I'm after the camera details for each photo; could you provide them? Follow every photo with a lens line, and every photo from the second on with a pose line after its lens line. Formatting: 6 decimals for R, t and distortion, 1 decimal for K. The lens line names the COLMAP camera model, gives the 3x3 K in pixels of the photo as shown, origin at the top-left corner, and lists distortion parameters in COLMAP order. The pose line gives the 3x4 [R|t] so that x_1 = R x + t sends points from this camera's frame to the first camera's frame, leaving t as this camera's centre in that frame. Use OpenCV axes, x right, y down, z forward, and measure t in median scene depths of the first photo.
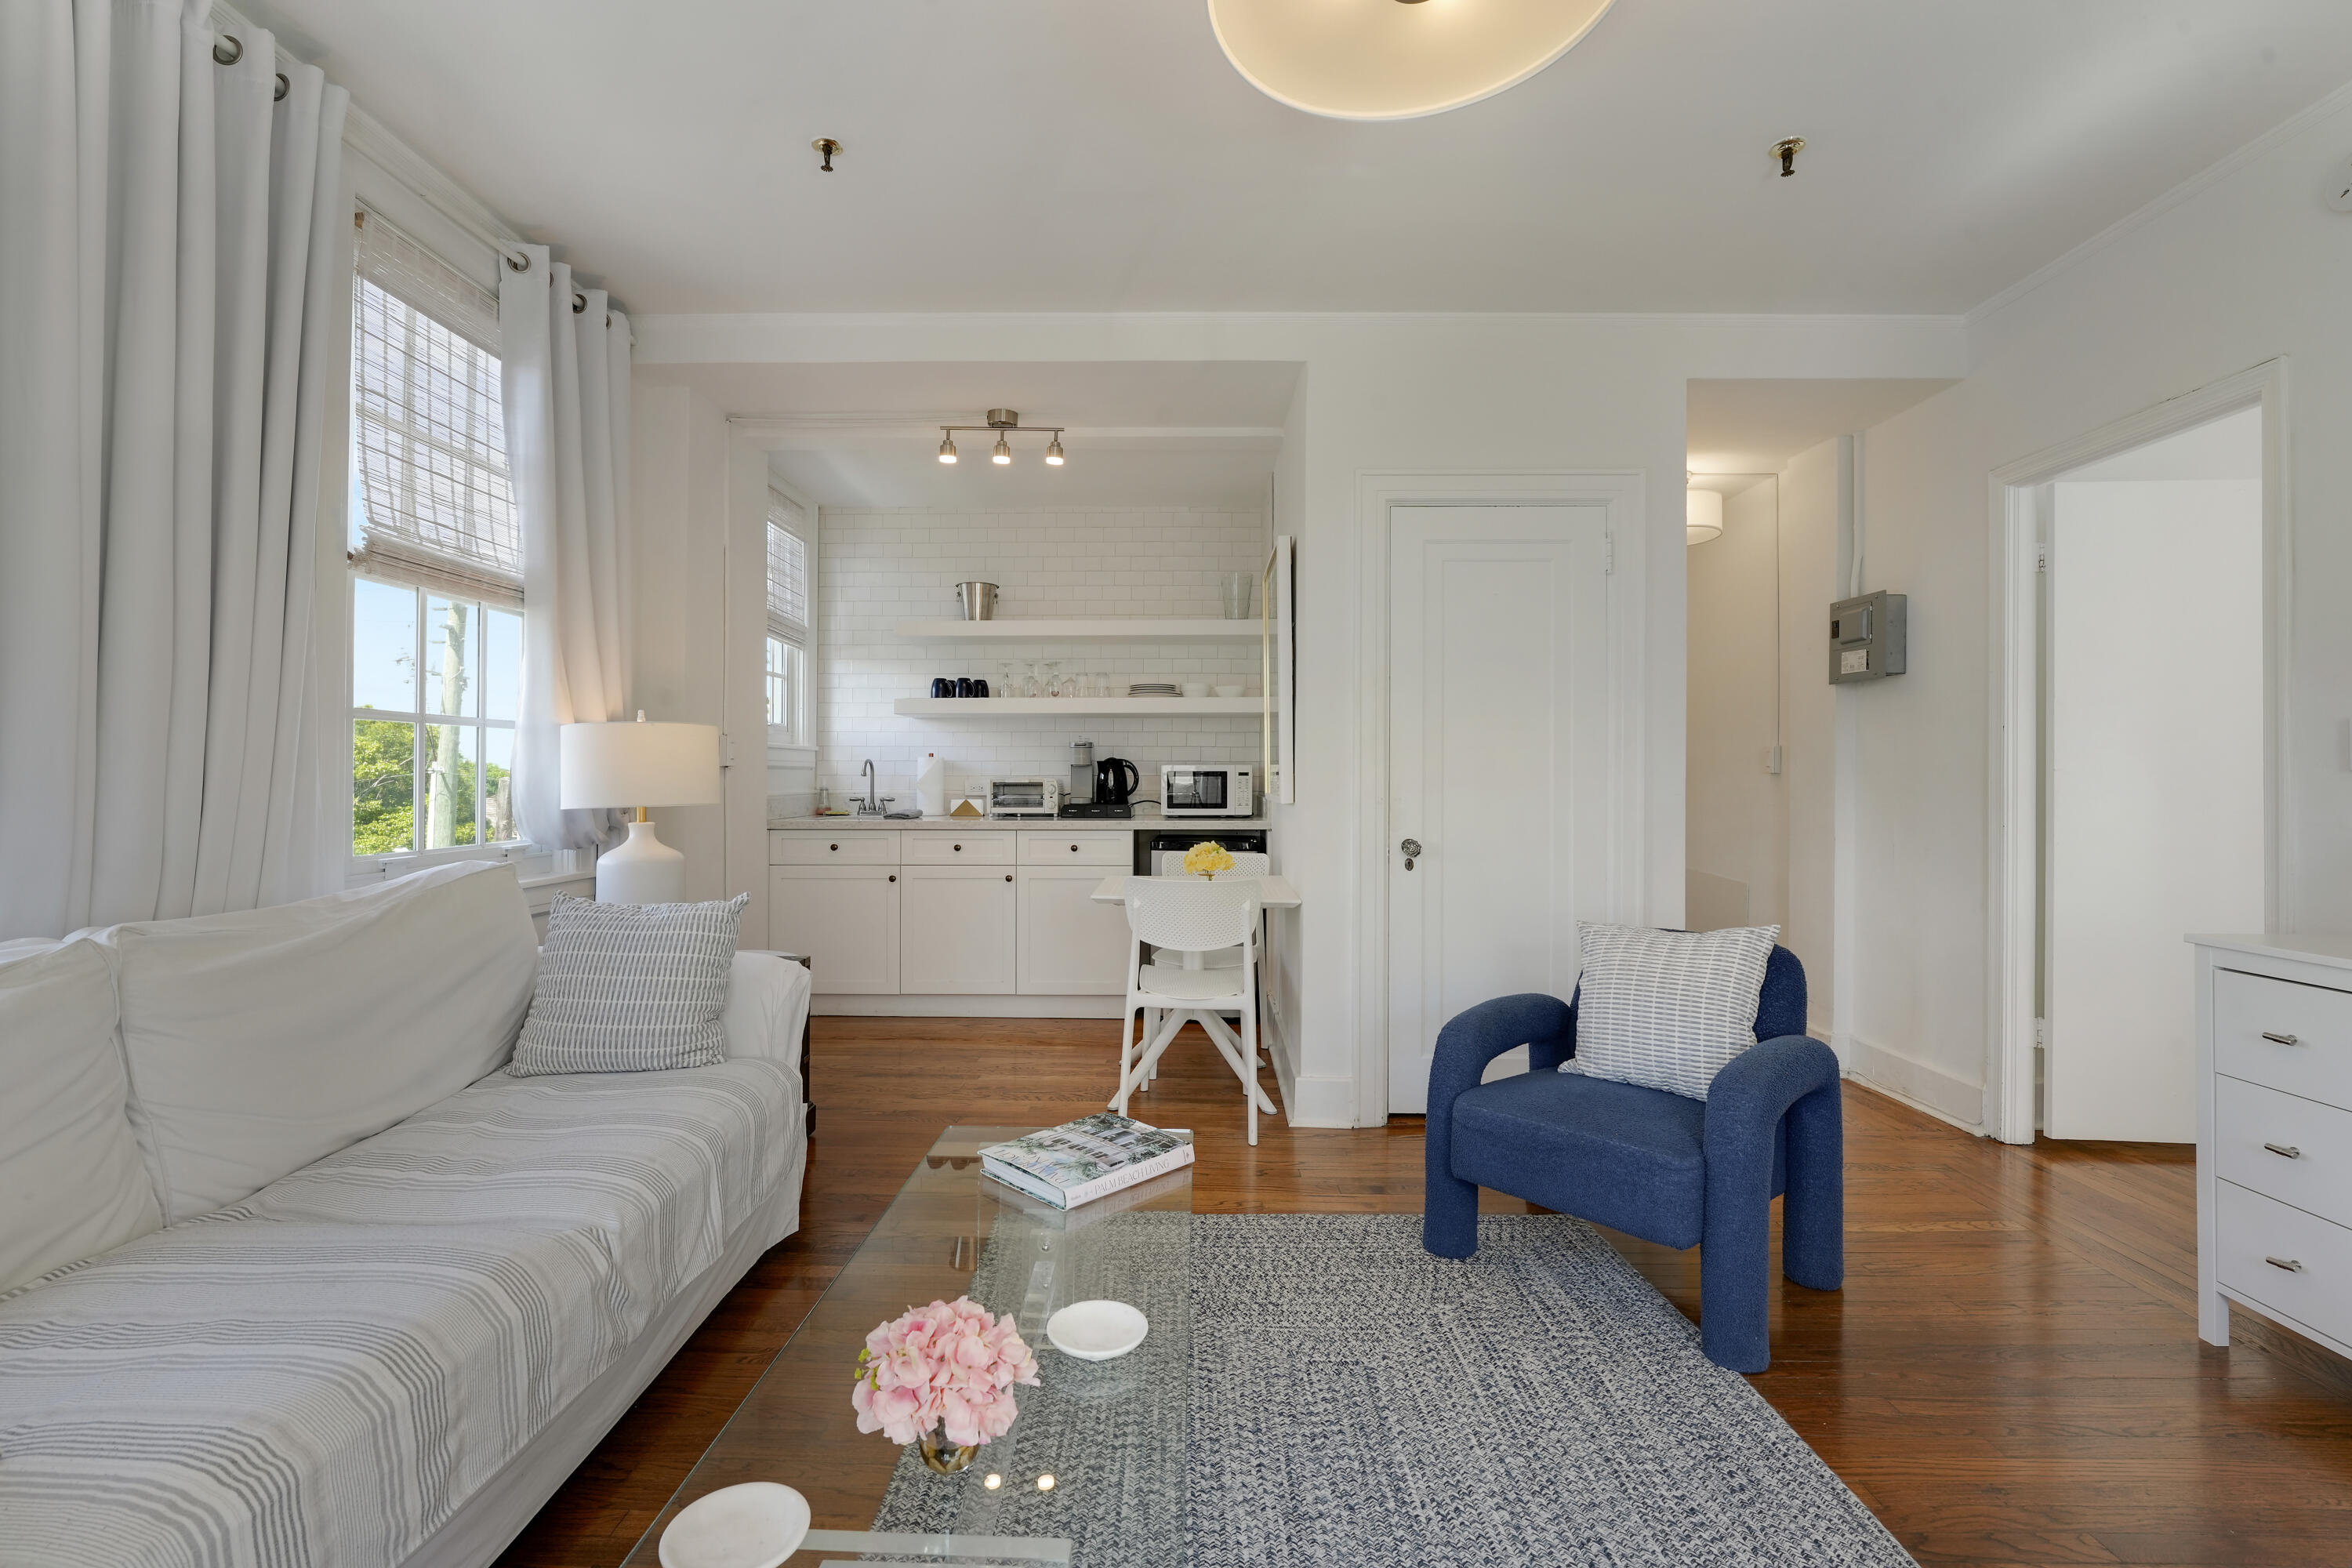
lens RADIAL K [[1026.7, 0, 1176.0], [0, 1026.7, 784.0], [0, 0, 1]] dist [-0.016909, 0.000101]
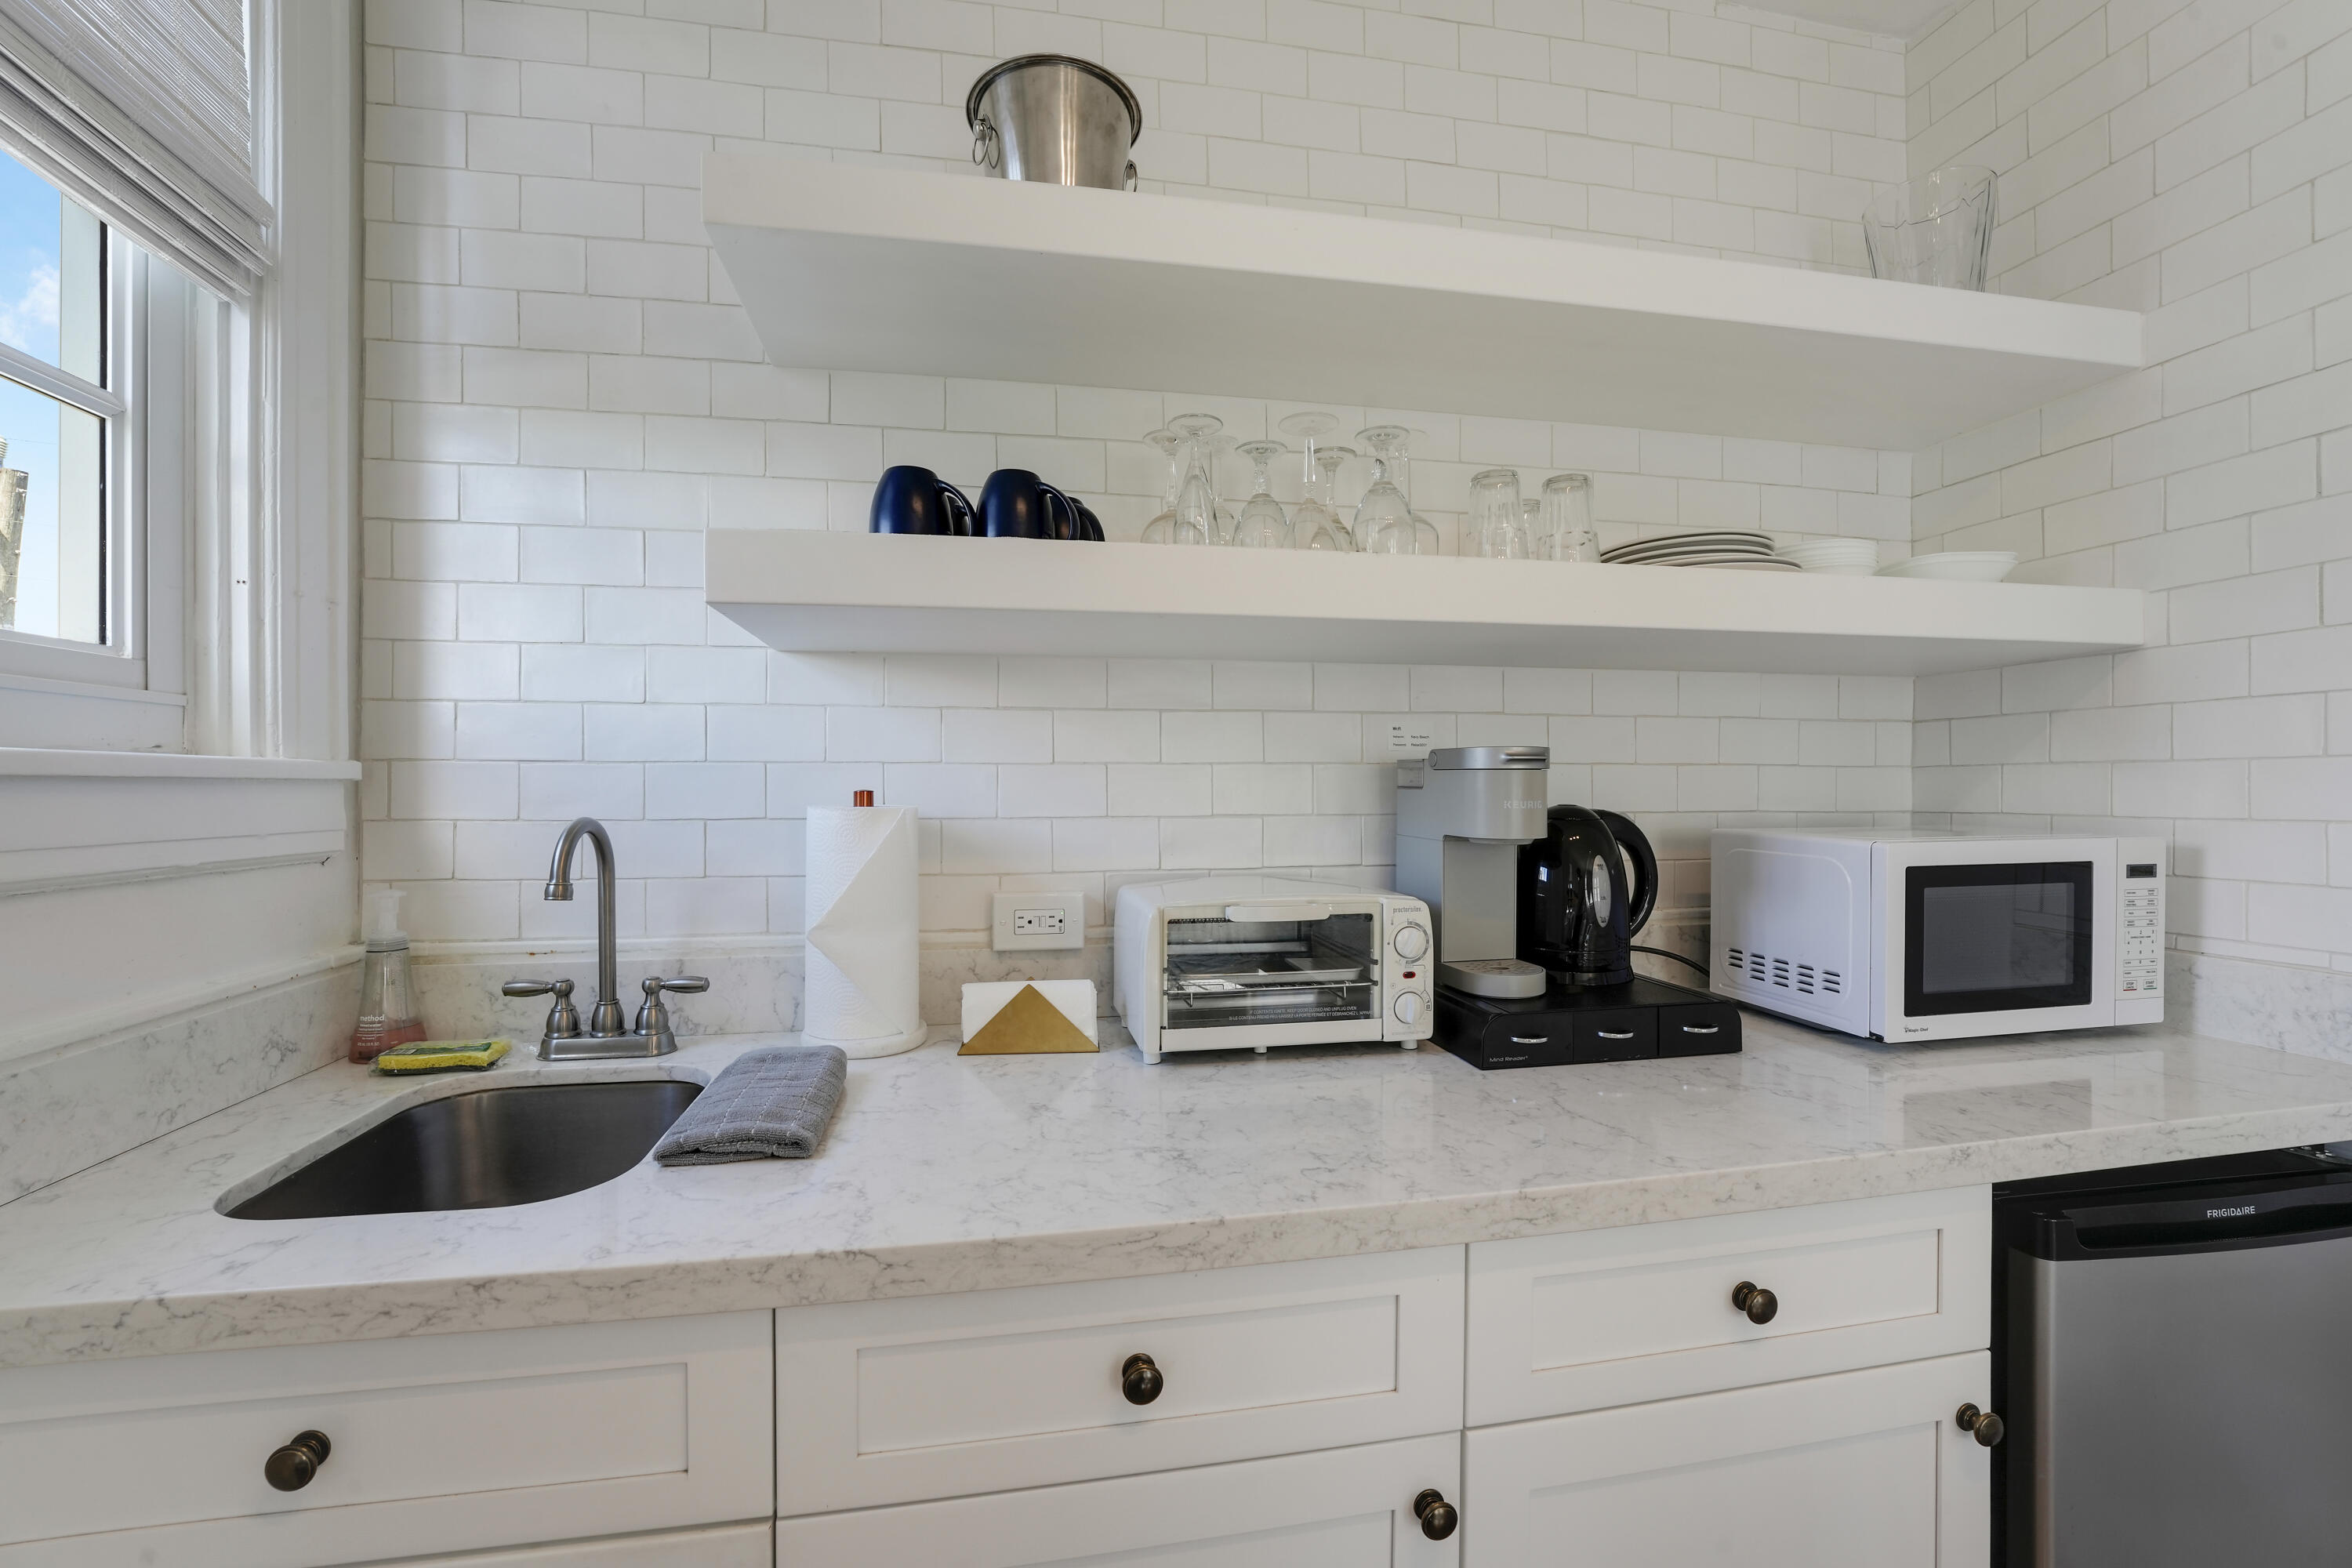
lens RADIAL K [[957.0, 0, 1152.5], [0, 957.0, 800.9], [0, 0, 1]] dist [-0.025936, -0.000097]
pose [[0.980912, -0.007272, 0.194318, -0.222959], [0.005853, 0.999952, 0.007876, -0.029774], [-0.194366, -0.006588, 0.980907, 0.789746]]
